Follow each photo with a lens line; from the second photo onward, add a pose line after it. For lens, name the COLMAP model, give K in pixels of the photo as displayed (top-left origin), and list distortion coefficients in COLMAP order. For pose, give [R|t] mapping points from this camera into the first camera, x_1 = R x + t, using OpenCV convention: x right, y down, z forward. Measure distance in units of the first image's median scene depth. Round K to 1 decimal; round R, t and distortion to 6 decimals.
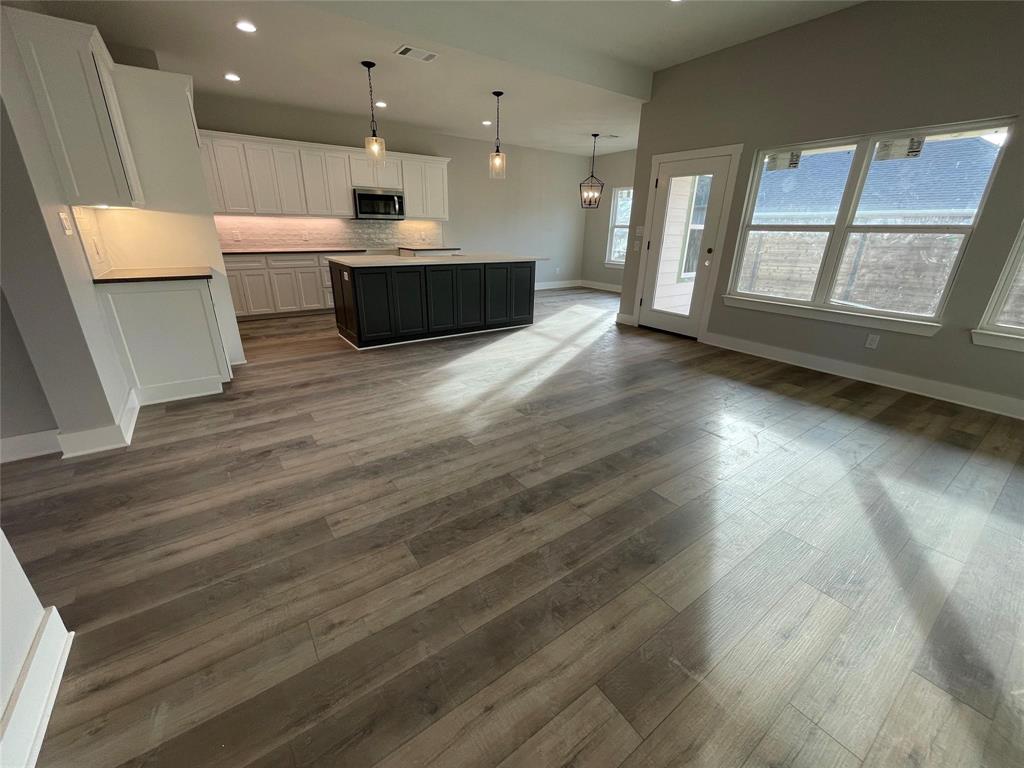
lens RADIAL K [[413.7, 0, 508.1], [0, 413.7, 384.1], [0, 0, 1]] dist [-0.004398, 0.000923]
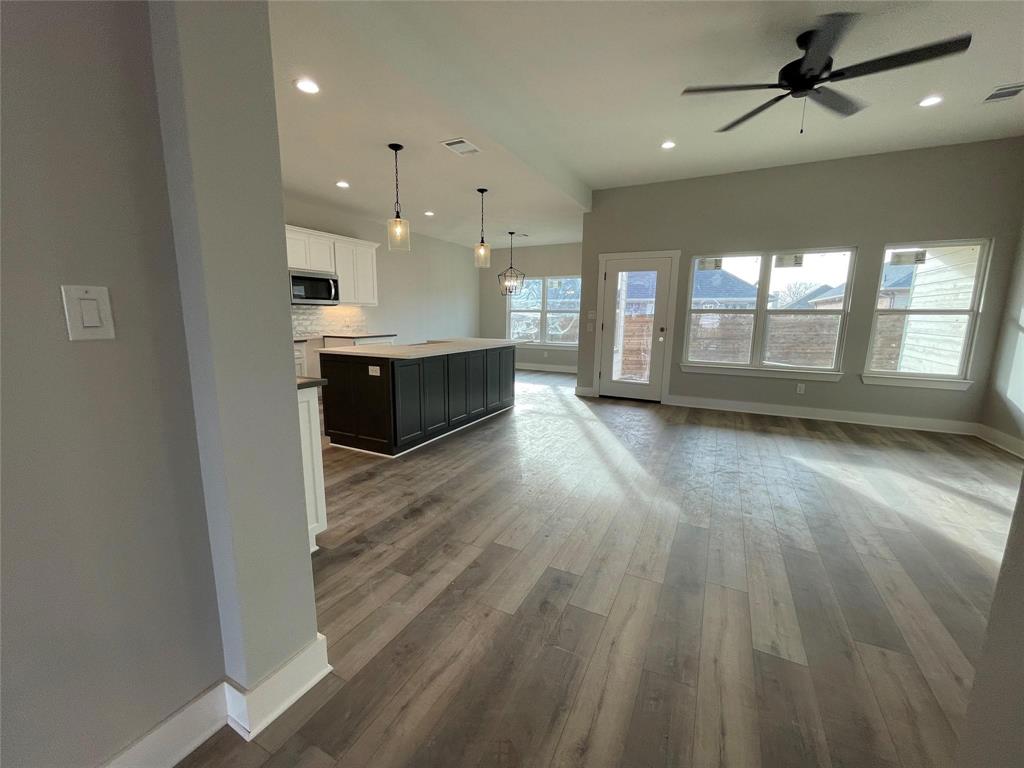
lens RADIAL K [[413.7, 0, 510.3], [0, 413.7, 386.2], [0, 0, 1]] dist [-0.004398, 0.000923]
pose [[0.886431, -0.088452, 0.454331, -0.622491], [0.169719, 0.975317, -0.141252, -0.080847], [-0.430623, 0.202319, 0.879563, 0.195141]]
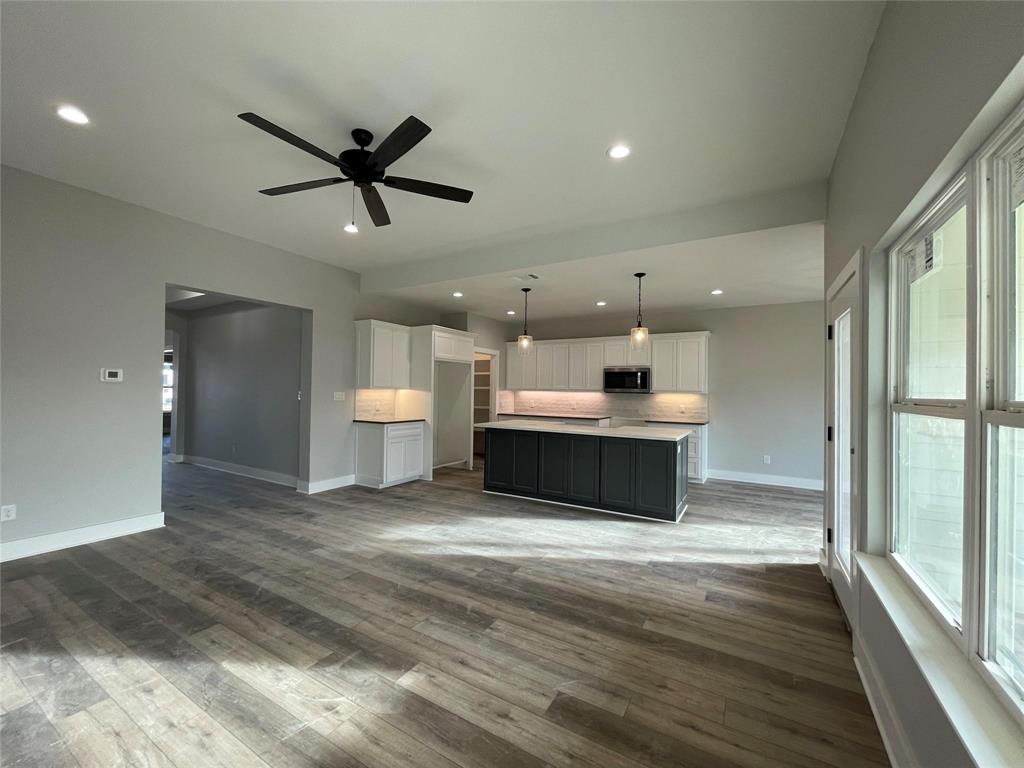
lens RADIAL K [[413.7, 0, 509.1], [0, 413.7, 386.9], [0, 0, 1]] dist [-0.004398, 0.000923]
pose [[0.412351, -0.020181, -0.910802, 0.971883], [-0.330022, 0.928542, -0.169986, -0.229577], [0.849148, 0.370679, 0.376225, 0.586875]]
